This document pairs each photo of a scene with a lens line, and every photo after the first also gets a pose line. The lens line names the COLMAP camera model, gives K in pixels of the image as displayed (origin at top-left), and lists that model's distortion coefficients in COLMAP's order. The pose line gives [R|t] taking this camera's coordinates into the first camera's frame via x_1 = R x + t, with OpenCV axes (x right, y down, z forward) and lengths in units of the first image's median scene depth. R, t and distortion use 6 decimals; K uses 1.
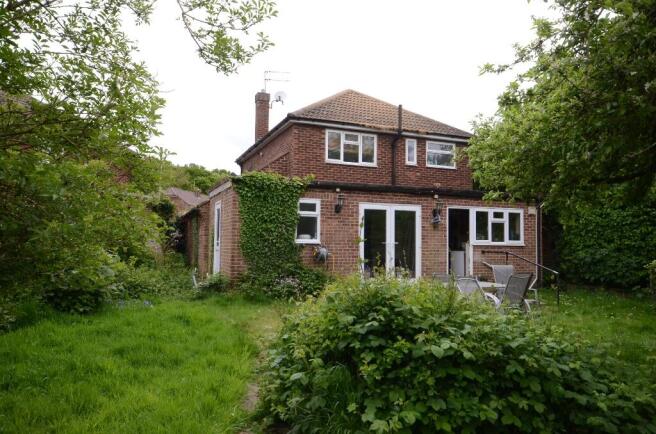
lens RADIAL K [[467.5, 0, 325.2], [0, 467.5, 215.9], [0, 0, 1]] dist [0.015610, 0.002731]
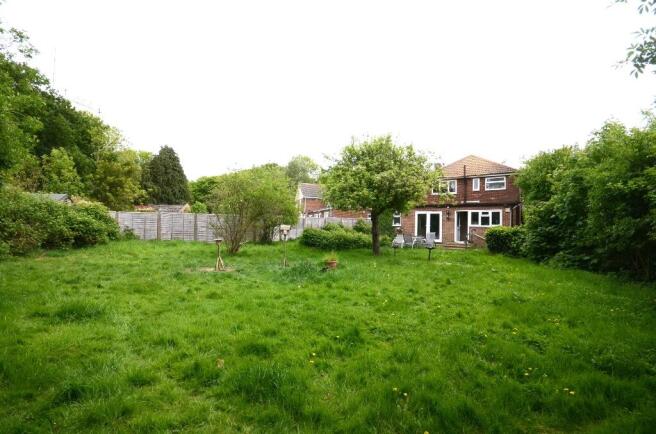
lens RADIAL K [[302.5, 0, 328.0], [0, 302.5, 219.3], [0, 0, 1]] dist [0.000009, 0.000000]
pose [[0.527531, -0.020859, -0.849280, 6.050655], [0.039152, 0.999233, -0.000223, -0.011878], [0.848633, -0.033133, 0.527943, -1.996105]]
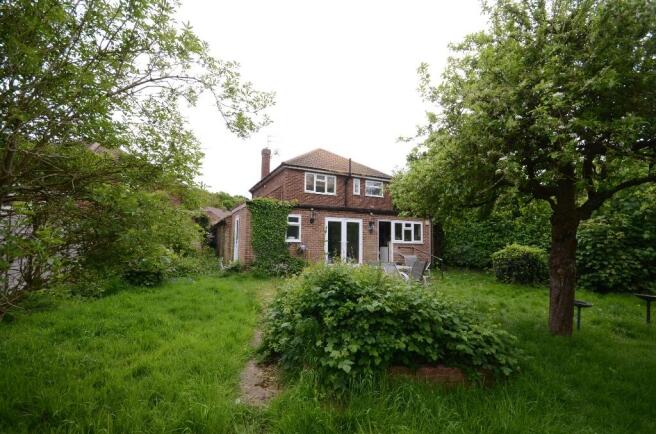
lens RADIAL K [[286.9, 0, 324.8], [0, 286.9, 217.3], [0, 0, 1]] dist [-0.003286, -0.001902]
pose [[0.997454, 0.008220, 0.070832, 0.001951], [-0.006307, 0.999611, -0.027184, -0.002404], [-0.071028, 0.026668, 0.997118, -0.006638]]
